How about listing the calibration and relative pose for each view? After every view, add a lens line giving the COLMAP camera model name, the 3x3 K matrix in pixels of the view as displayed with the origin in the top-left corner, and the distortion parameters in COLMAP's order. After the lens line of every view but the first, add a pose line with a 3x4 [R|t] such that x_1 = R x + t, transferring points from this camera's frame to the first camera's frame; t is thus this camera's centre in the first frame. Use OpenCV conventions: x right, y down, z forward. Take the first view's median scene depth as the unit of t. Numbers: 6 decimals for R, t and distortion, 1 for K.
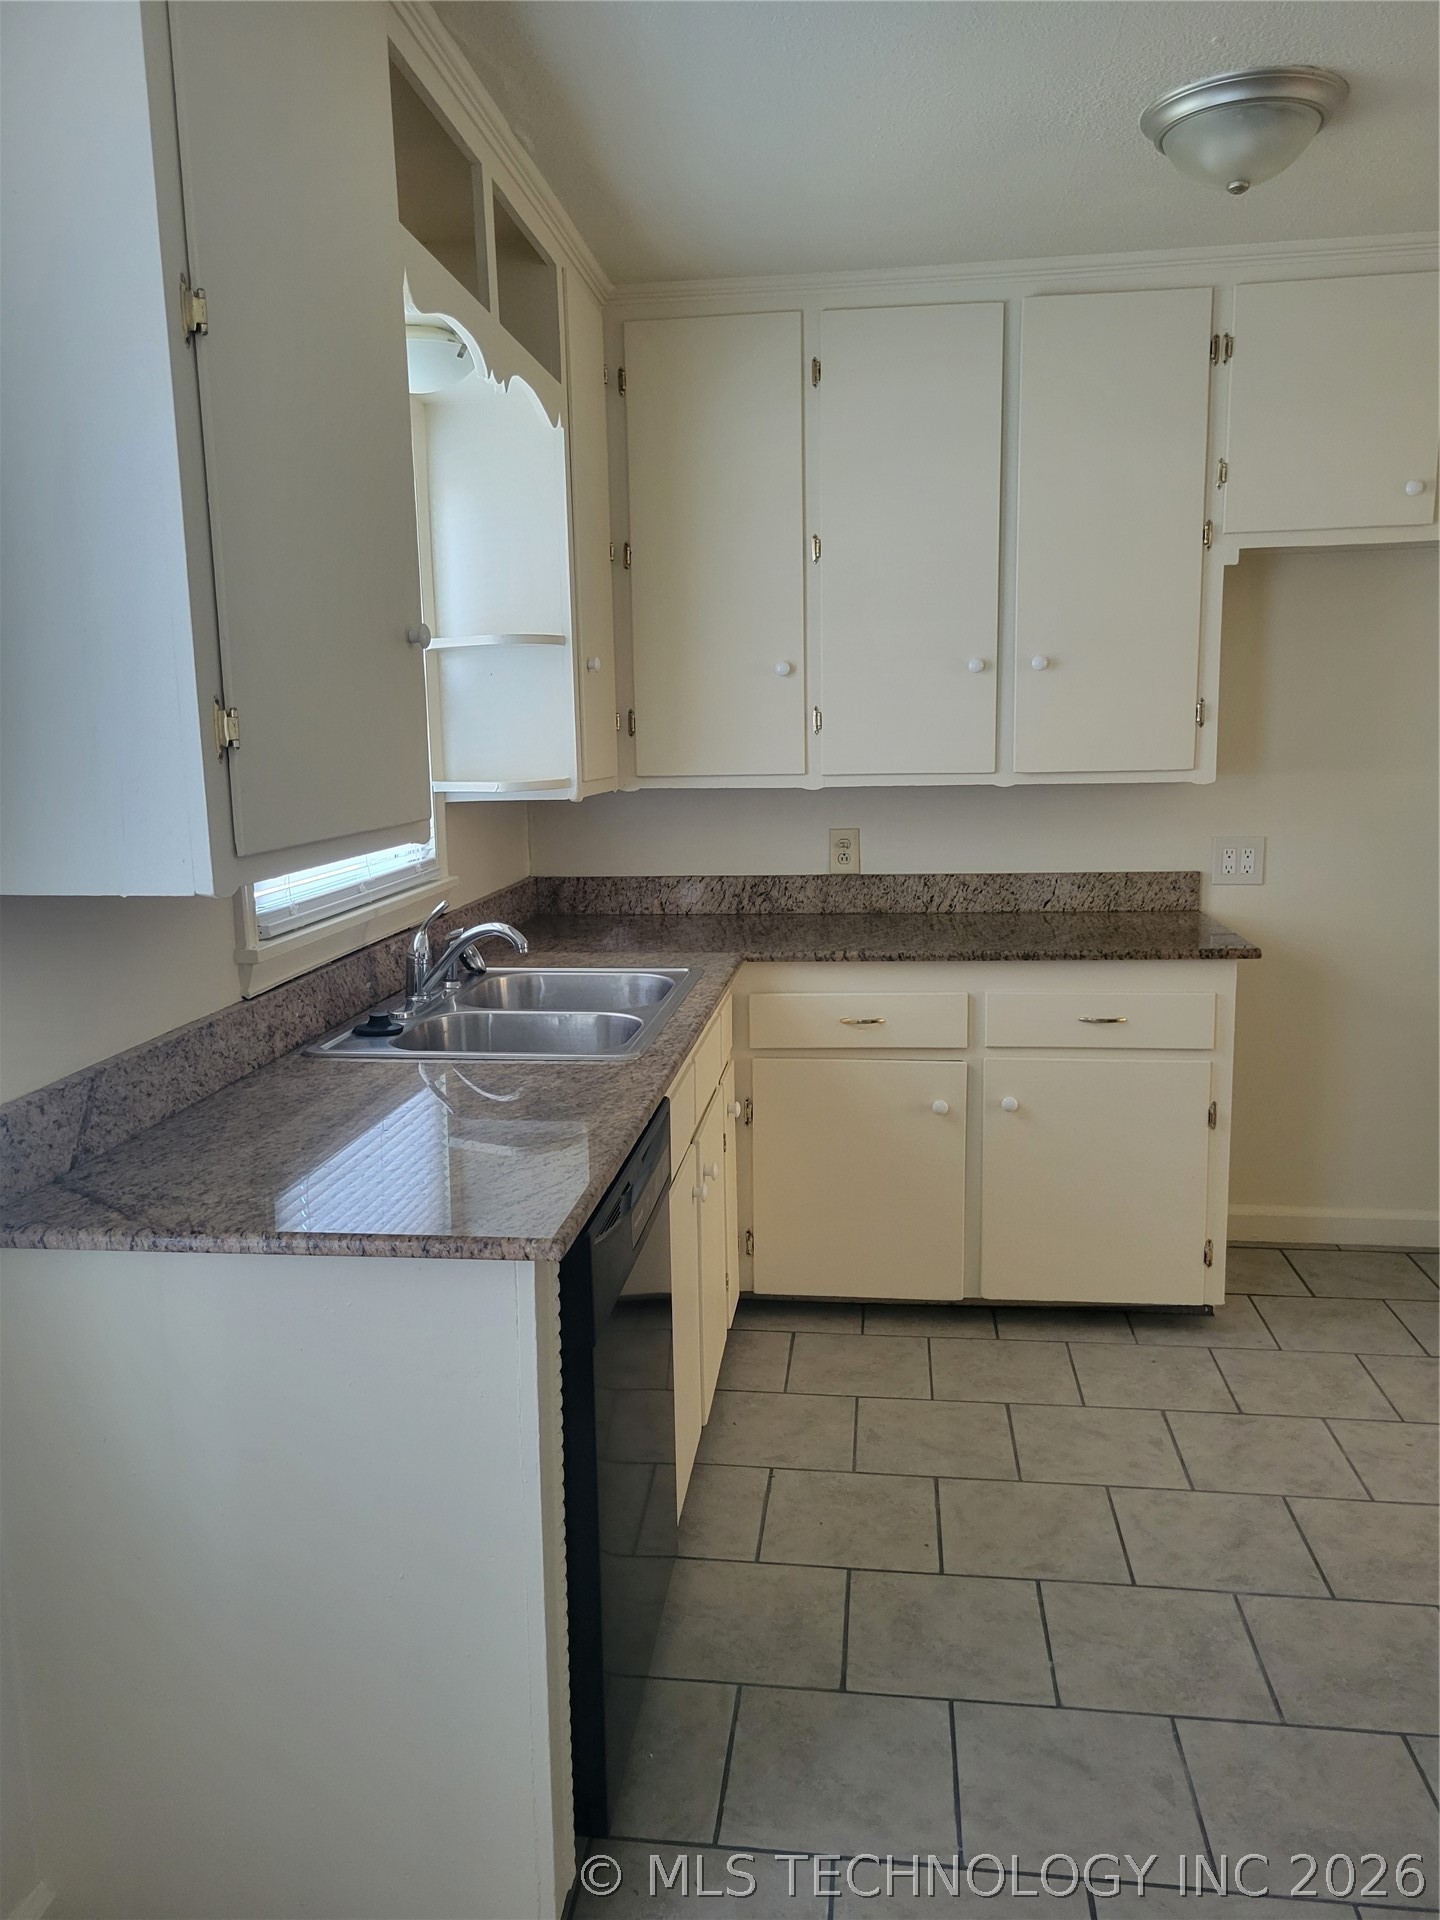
lens RADIAL K [[1439.5, 0, 709.1], [0, 1439.5, 947.5], [0, 0, 1]] dist [0.055924, -0.039882]
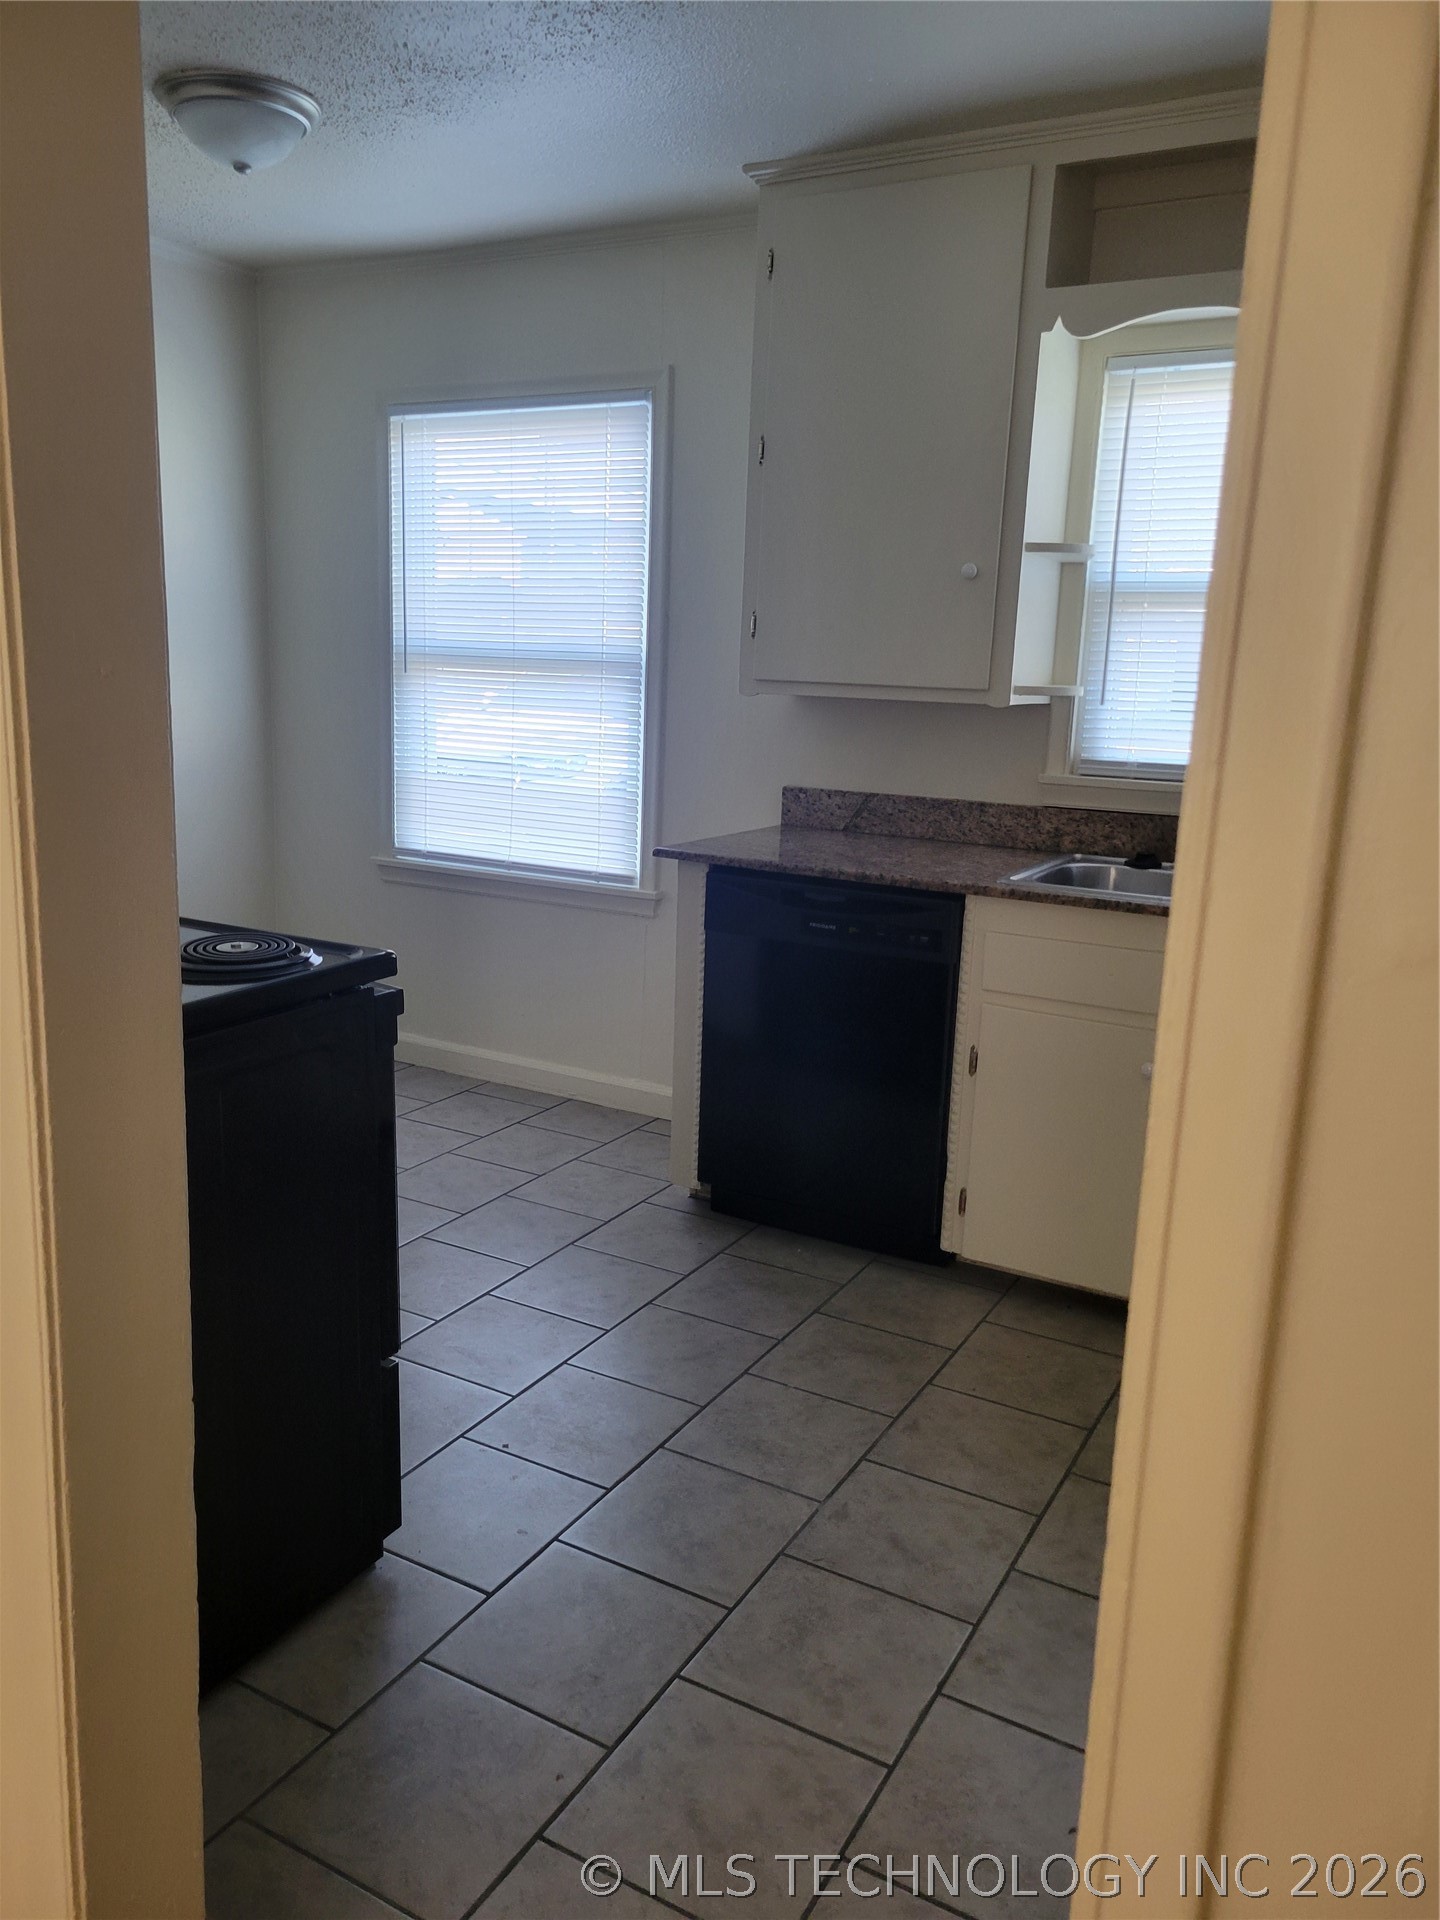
lens RADIAL K [[1439.5, 0, 709.1], [0, 1439.5, 947.5], [0, 0, 1]] dist [0.055924, -0.039882]
pose [[-0.384713, 0.187432, -0.903806, 0.951161], [-0.169152, 0.948268, 0.268654, -0.133770], [0.907405, 0.256235, -0.333107, 0.910942]]
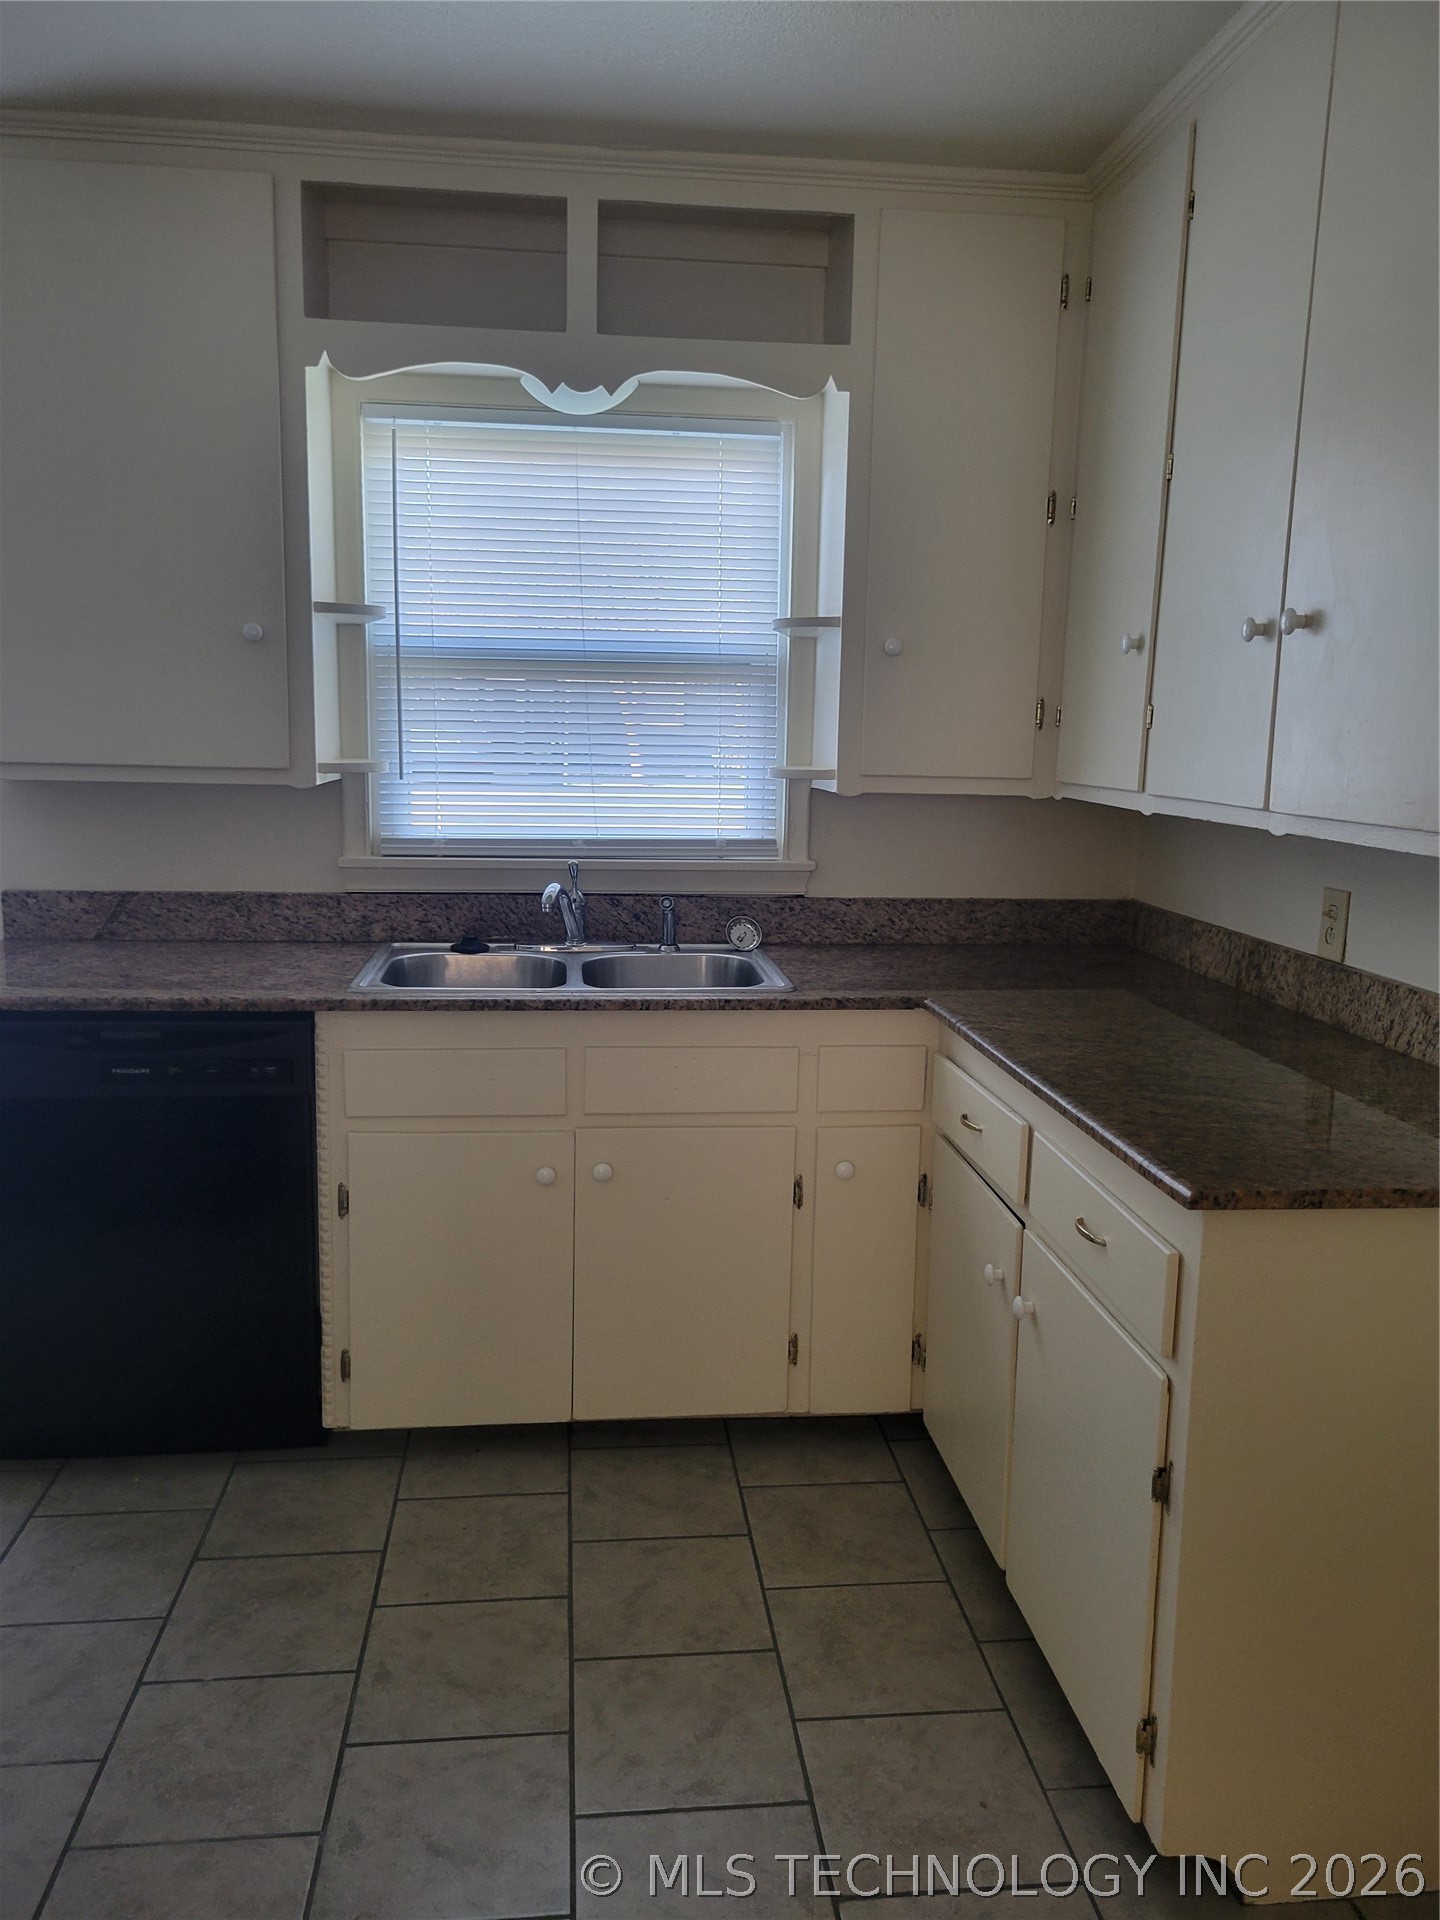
lens RADIAL K [[1439.5, 0, 709.1], [0, 1439.5, 947.5], [0, 0, 1]] dist [0.055924, -0.039882]
pose [[0.218785, 0.173611, -0.960204, 0.837354], [-0.173400, 0.975300, 0.136830, -0.123961], [0.960242, 0.136563, 0.243485, 0.739506]]
